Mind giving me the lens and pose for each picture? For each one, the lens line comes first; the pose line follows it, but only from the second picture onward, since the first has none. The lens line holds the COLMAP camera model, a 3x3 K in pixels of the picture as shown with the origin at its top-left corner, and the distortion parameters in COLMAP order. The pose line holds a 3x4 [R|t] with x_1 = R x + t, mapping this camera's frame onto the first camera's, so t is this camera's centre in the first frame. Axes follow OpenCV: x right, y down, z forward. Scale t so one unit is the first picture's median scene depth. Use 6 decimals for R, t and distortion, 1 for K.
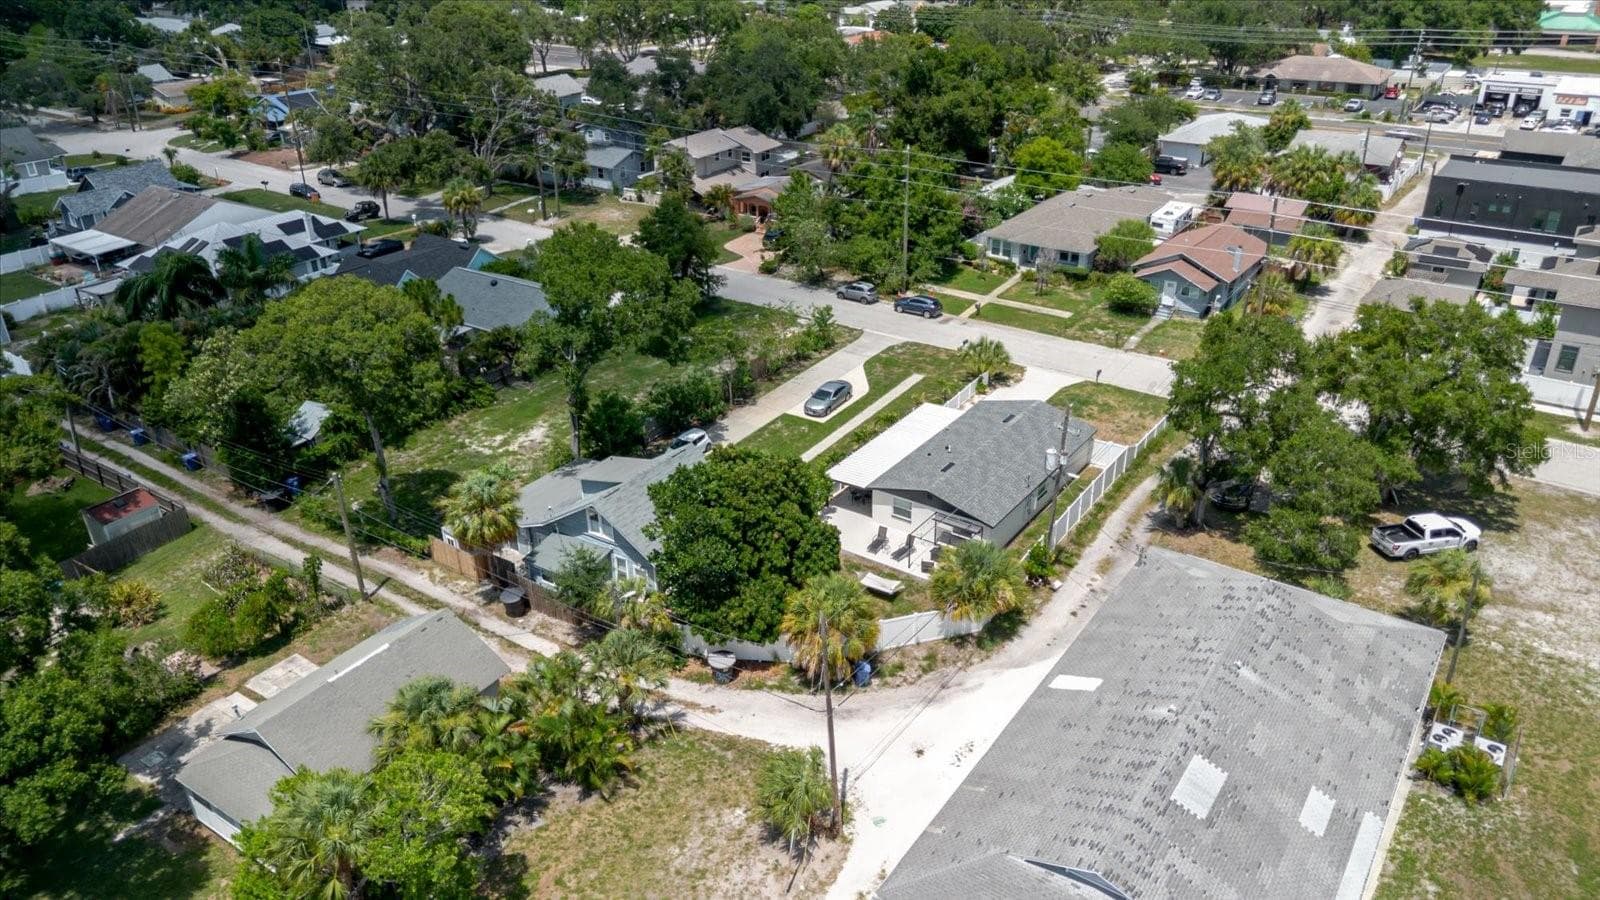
lens RADIAL K [[1141.7, 0, 788.2], [0, 1141.7, 454.3], [0, 0, 1]] dist [0.037561, -0.036242]
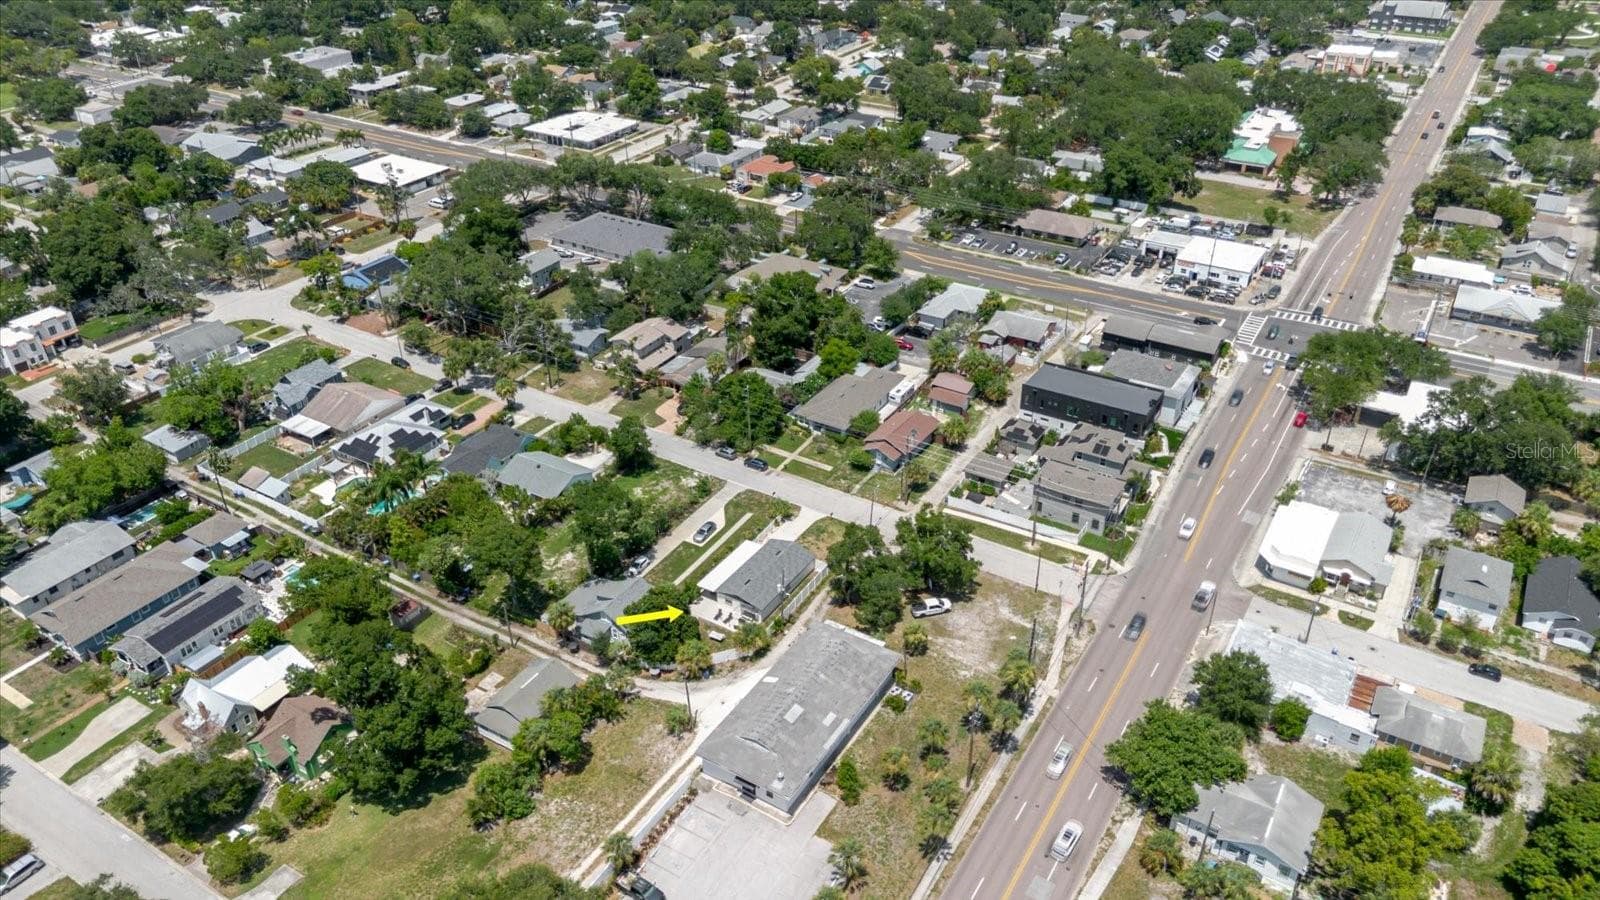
lens RADIAL K [[1141.7, 0, 803.6], [0, 1141.7, 447.2], [0, 0, 1]] dist [0.037561, -0.036242]
pose [[0.998146, -0.023029, 0.056336, 0.124186], [0.018431, 0.996558, 0.080824, -0.452137], [-0.058004, -0.079636, 0.995135, -1.356818]]
